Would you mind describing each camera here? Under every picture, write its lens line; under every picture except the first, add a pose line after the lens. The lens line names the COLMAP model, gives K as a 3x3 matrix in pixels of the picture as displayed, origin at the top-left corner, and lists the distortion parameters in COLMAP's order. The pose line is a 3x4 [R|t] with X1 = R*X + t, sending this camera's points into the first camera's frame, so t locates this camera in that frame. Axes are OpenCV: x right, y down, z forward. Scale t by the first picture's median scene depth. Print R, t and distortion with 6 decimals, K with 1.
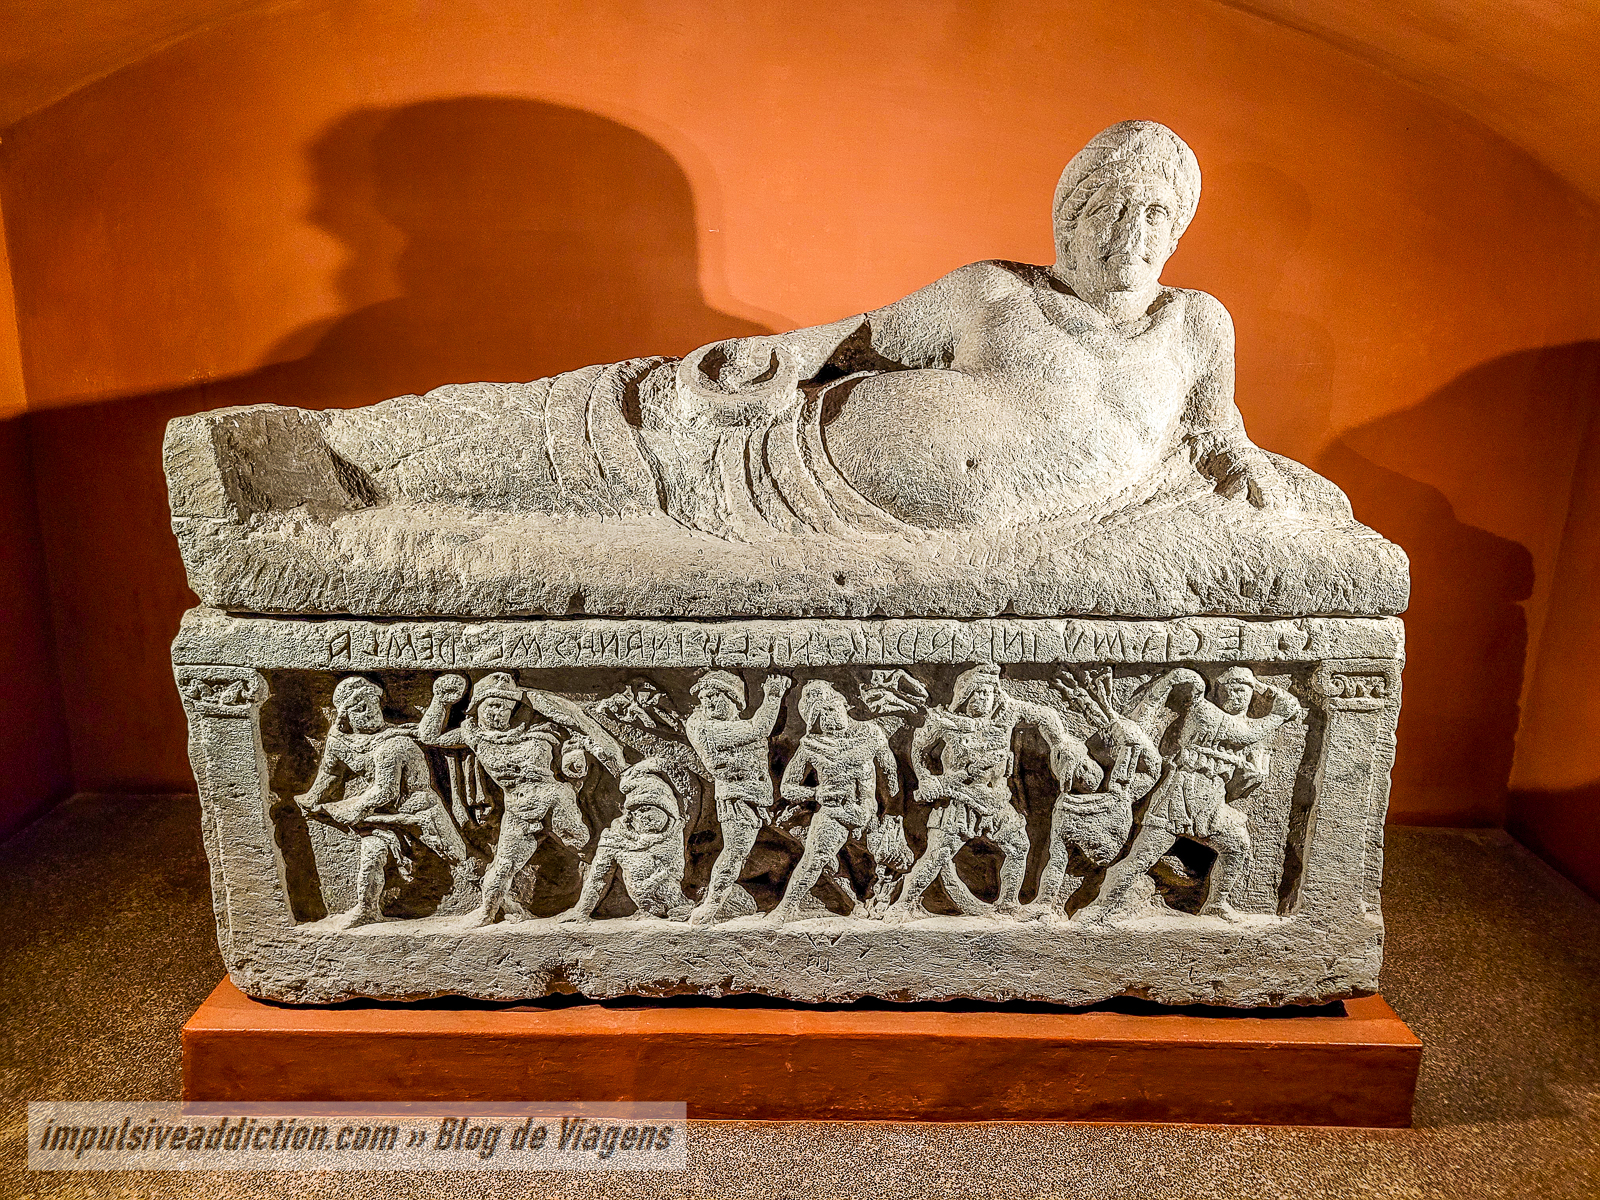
lens RADIAL K [[1243.2, 0, 800.0], [0, 1243.2, 600.0], [0, 0, 1]] dist [0.077762, -0.083430]
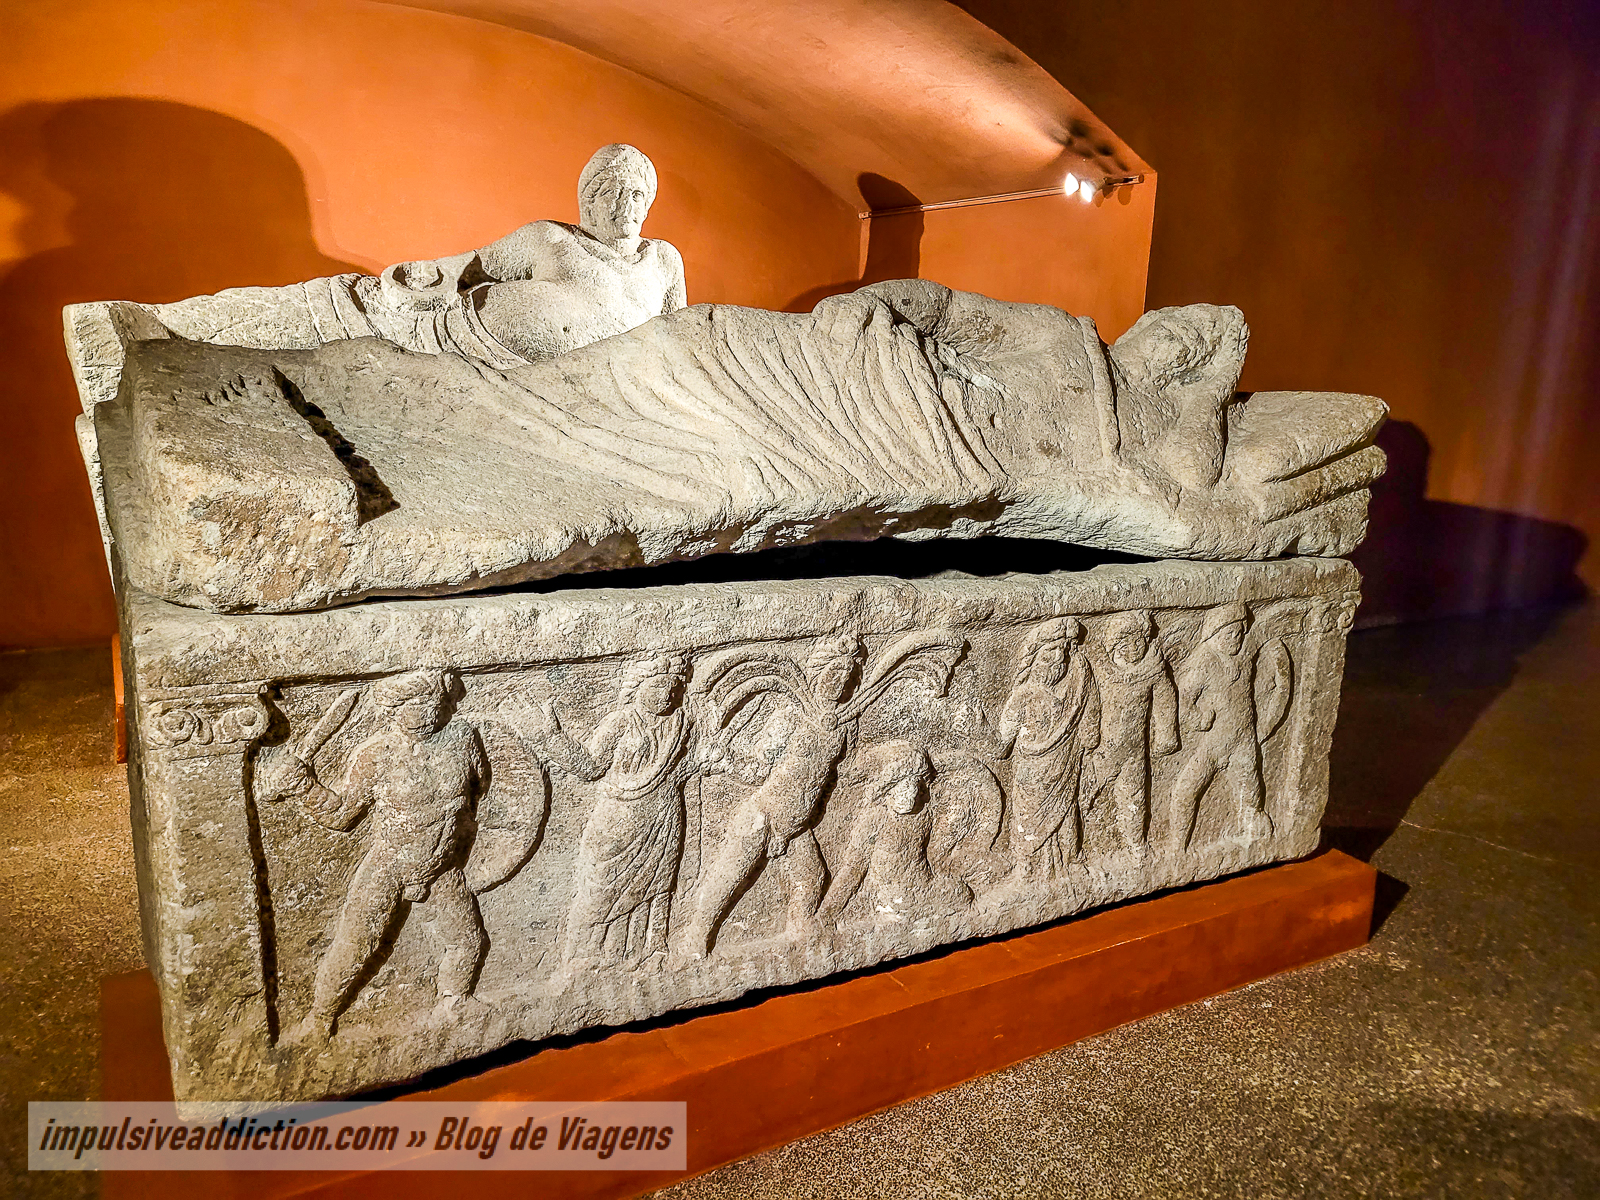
lens RADIAL K [[1243.2, 0, 800.0], [0, 1243.2, 600.0], [0, 0, 1]] dist [0.077762, -0.083430]
pose [[0.880633, -0.121002, 0.458087, -0.419627], [0.122261, 0.992130, 0.027030, 0.258943], [-0.457753, 0.032202, 0.888496, -0.718268]]
